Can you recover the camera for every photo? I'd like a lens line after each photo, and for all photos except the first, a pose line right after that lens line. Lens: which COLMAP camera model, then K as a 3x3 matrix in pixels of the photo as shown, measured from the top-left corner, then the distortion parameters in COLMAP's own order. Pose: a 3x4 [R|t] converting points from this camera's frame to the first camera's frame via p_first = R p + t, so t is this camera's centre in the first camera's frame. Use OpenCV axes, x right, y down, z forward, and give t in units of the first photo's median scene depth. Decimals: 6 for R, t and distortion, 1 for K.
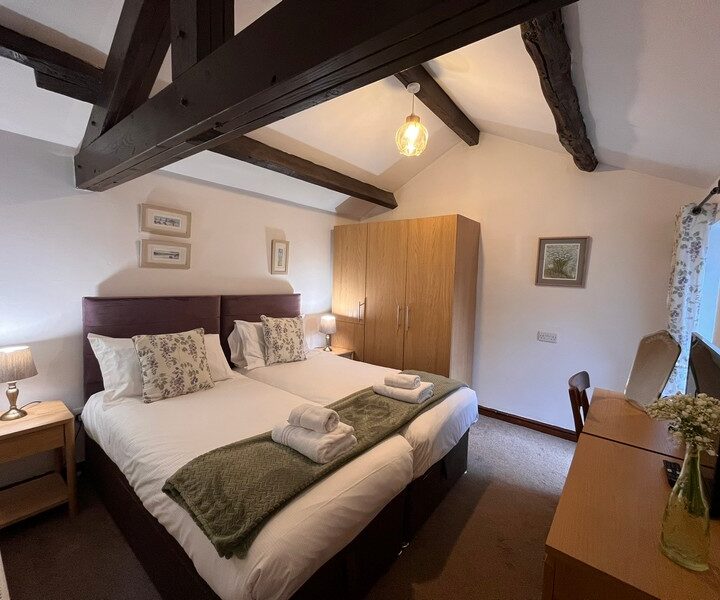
lens RADIAL K [[323.0, 0, 360.0], [0, 323.0, 300.0], [0, 0, 1]] dist [0.000790, -0.000139]
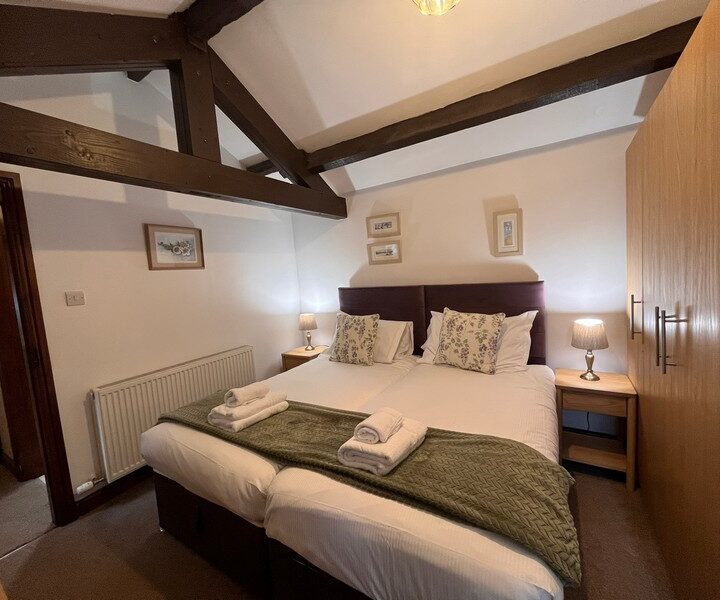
lens RADIAL K [[323.0, 0, 360.0], [0, 323.0, 300.0], [0, 0, 1]] dist [0.000790, -0.000139]
pose [[0.116878, 0.051612, -0.991804, 0.600463], [0.006986, 0.998581, 0.052788, -0.024424], [0.993122, -0.013099, 0.116351, 0.731074]]
